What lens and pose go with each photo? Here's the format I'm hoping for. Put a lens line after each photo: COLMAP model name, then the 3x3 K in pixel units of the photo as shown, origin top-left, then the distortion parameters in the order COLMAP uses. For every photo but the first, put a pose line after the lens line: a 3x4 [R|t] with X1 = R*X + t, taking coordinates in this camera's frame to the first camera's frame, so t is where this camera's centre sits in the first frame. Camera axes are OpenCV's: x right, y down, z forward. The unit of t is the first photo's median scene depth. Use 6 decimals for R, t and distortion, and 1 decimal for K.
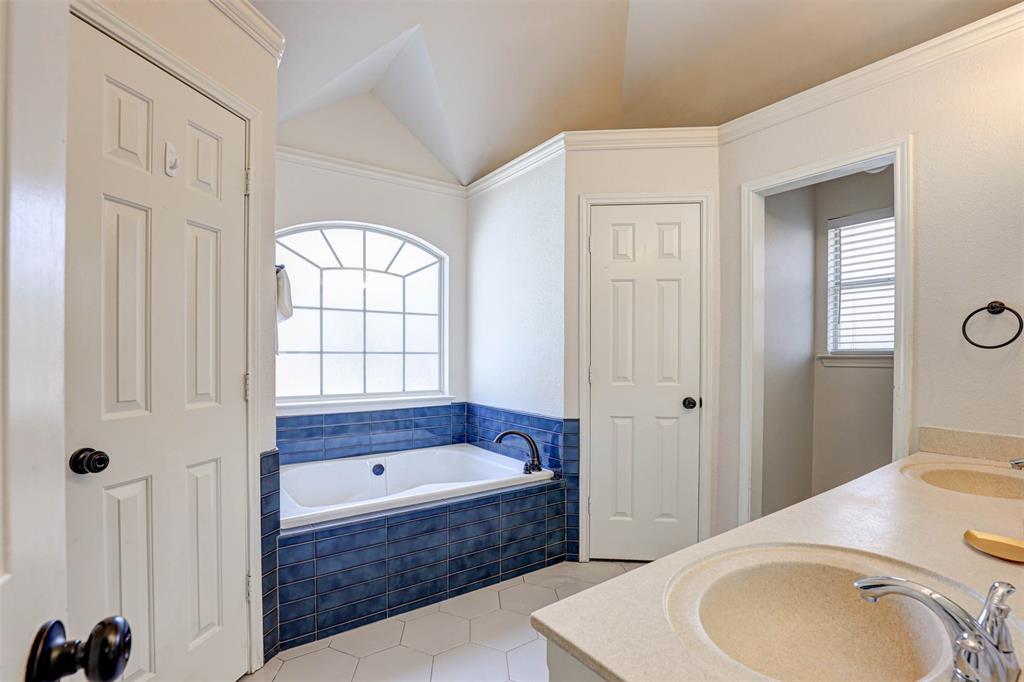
lens RADIAL K [[475.7, 0, 512.1], [0, 475.7, 349.3], [0, 0, 1]] dist [-0.018534, 0.001417]
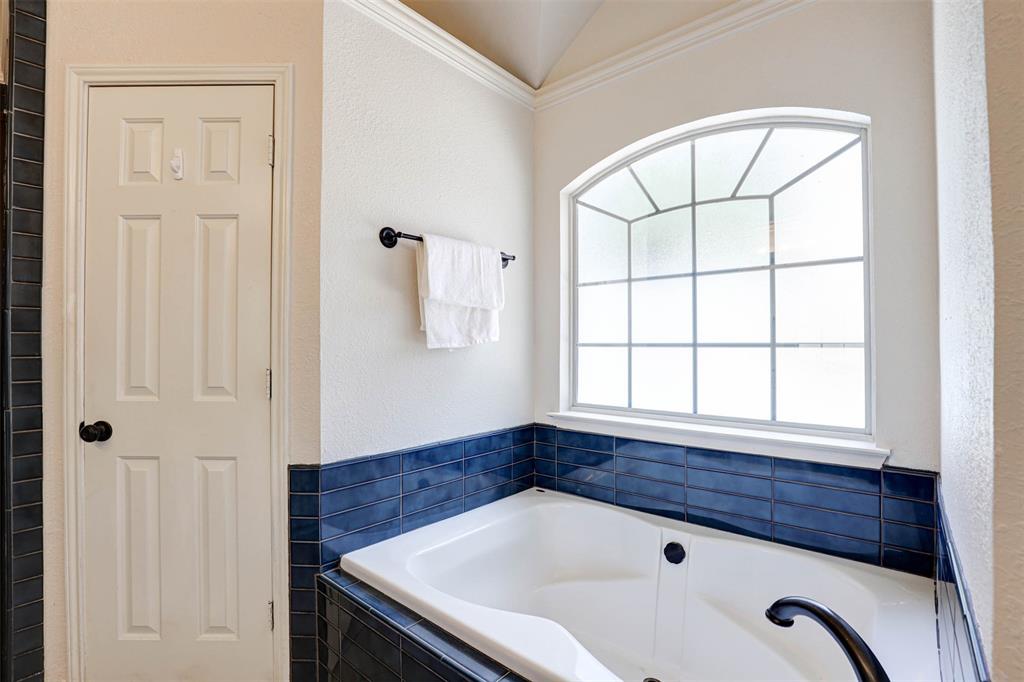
lens RADIAL K [[475.7, 0, 515.6], [0, 475.7, 337.7], [0, 0, 1]] dist [-0.018534, 0.001417]
pose [[0.239080, -0.018278, -0.970828, 0.221288], [0.008117, 0.999825, -0.016825, 0.006824], [0.970966, -0.003858, 0.239187, 0.681521]]
